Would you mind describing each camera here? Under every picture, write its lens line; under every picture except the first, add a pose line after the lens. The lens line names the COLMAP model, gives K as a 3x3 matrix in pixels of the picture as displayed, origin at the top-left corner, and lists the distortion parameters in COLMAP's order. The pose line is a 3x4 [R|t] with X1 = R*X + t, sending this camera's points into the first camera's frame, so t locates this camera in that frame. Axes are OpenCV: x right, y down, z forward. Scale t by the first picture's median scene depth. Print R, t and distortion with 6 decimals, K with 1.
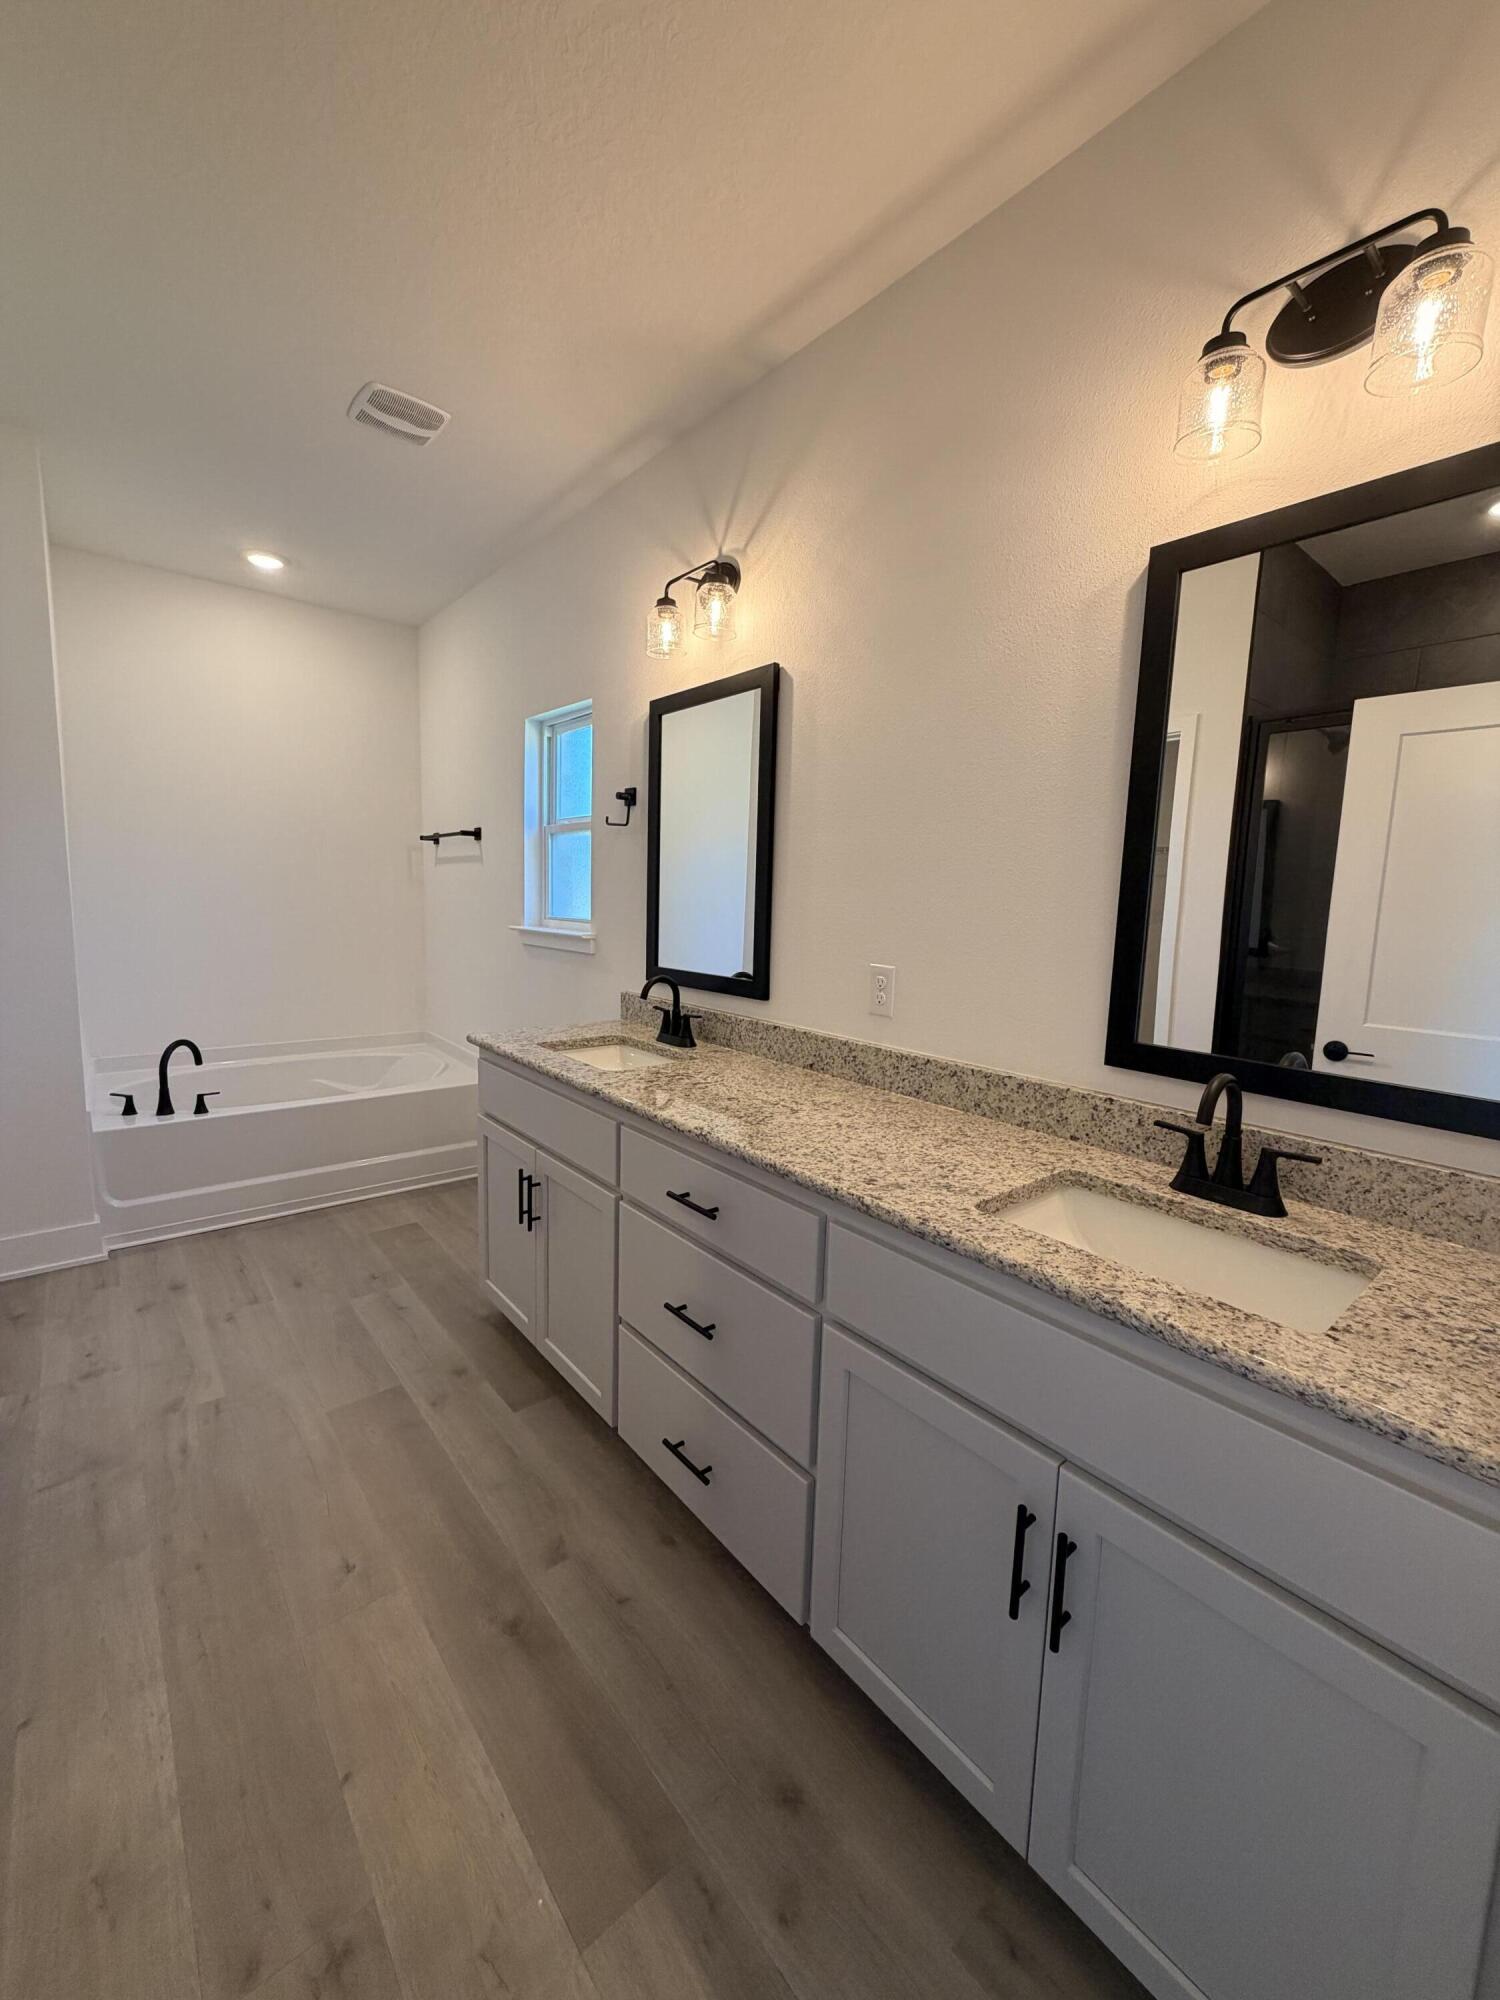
lens RADIAL K [[792.5, 0, 744.4], [0, 792.5, 995.4], [0, 0, 1]] dist [-0.000130, -0.000205]
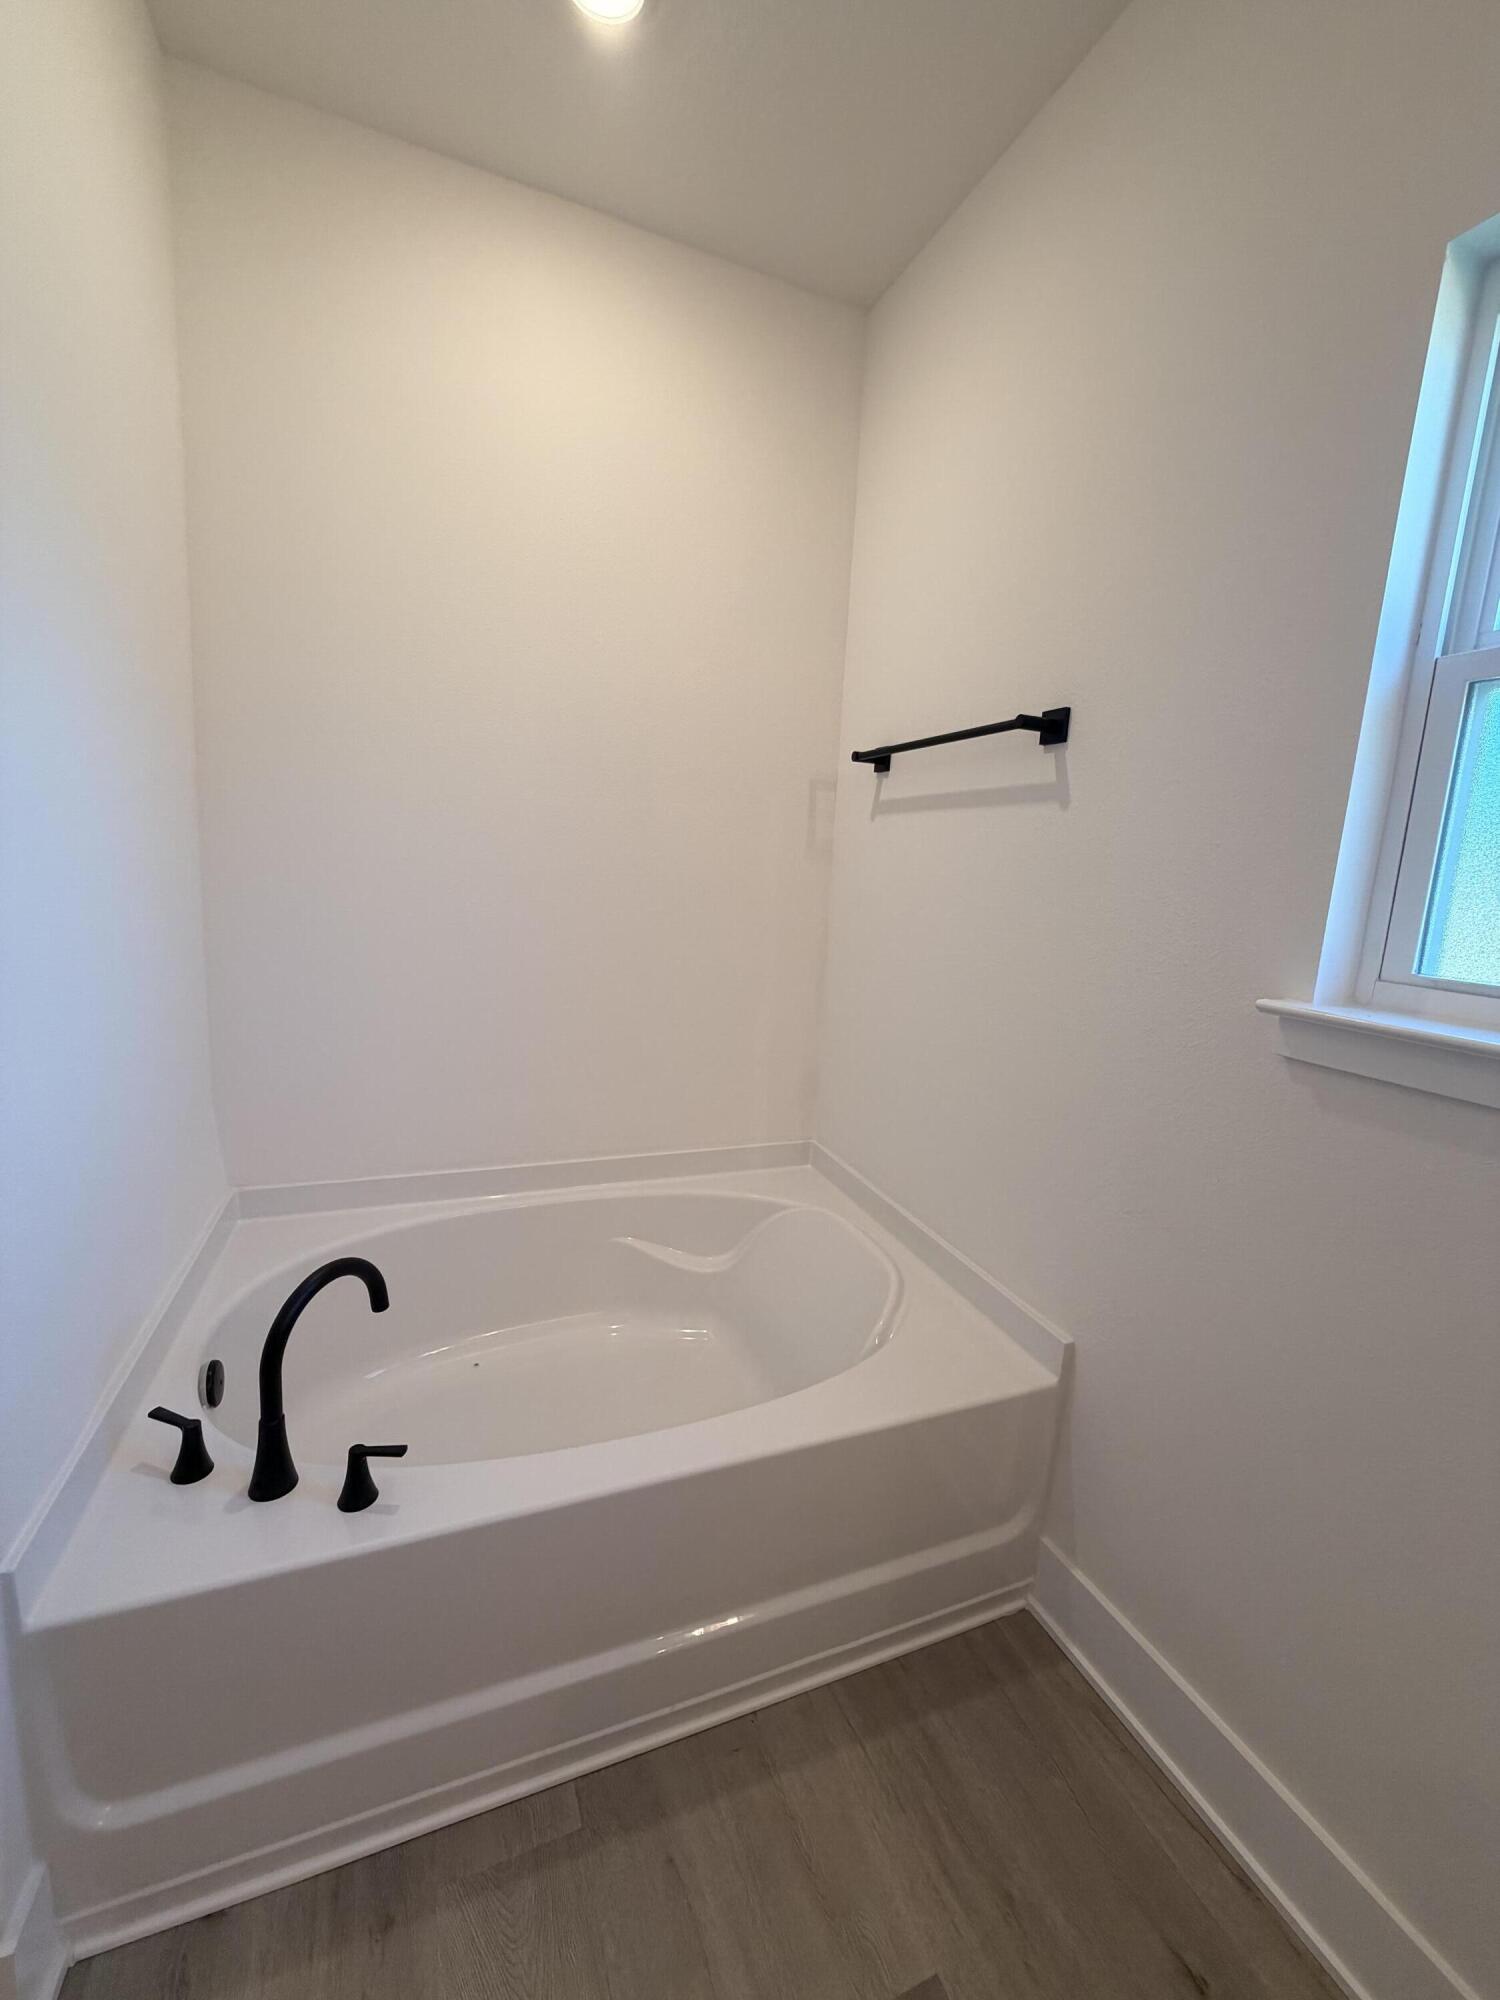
lens RADIAL K [[792.5, 0, 737.0], [0, 792.5, 1007.2], [0, 0, 1]] dist [-0.000130, -0.000205]
pose [[0.952690, 0.078270, -0.293693, -0.393069], [-0.065768, 0.996468, 0.052219, -0.087014], [0.296743, -0.030432, 0.954472, 0.643153]]
